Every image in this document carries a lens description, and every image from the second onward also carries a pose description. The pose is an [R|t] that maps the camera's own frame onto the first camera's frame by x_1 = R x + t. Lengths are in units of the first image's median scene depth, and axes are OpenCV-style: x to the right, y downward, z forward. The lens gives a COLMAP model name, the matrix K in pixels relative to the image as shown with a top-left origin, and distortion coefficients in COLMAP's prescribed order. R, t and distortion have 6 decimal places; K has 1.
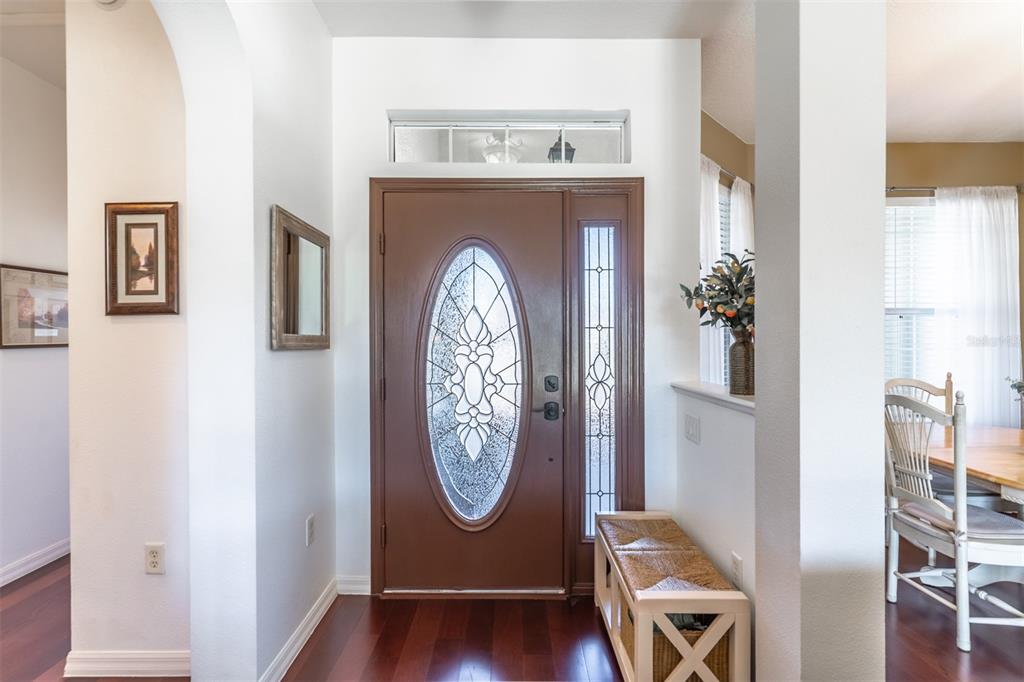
lens RADIAL K [[486.6, 0, 507.8], [0, 486.6, 343.5], [0, 0, 1]] dist [0.000897, -0.001058]
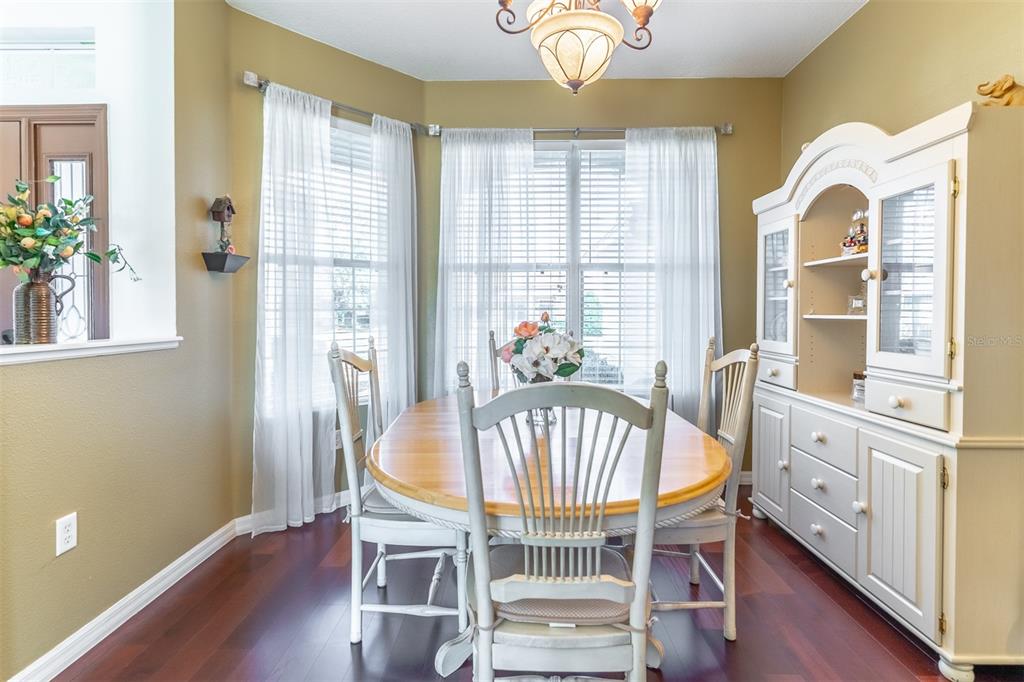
lens RADIAL K [[506.4, 0, 513.9], [0, 506.4, 317.8], [0, 0, 1]] dist [0.005299, 0.001140]
pose [[0.999954, 0.002354, -0.009265, 1.000377], [-0.002283, 0.999968, 0.007606, 0.035484], [0.009283, -0.007584, 0.999928, 0.080313]]
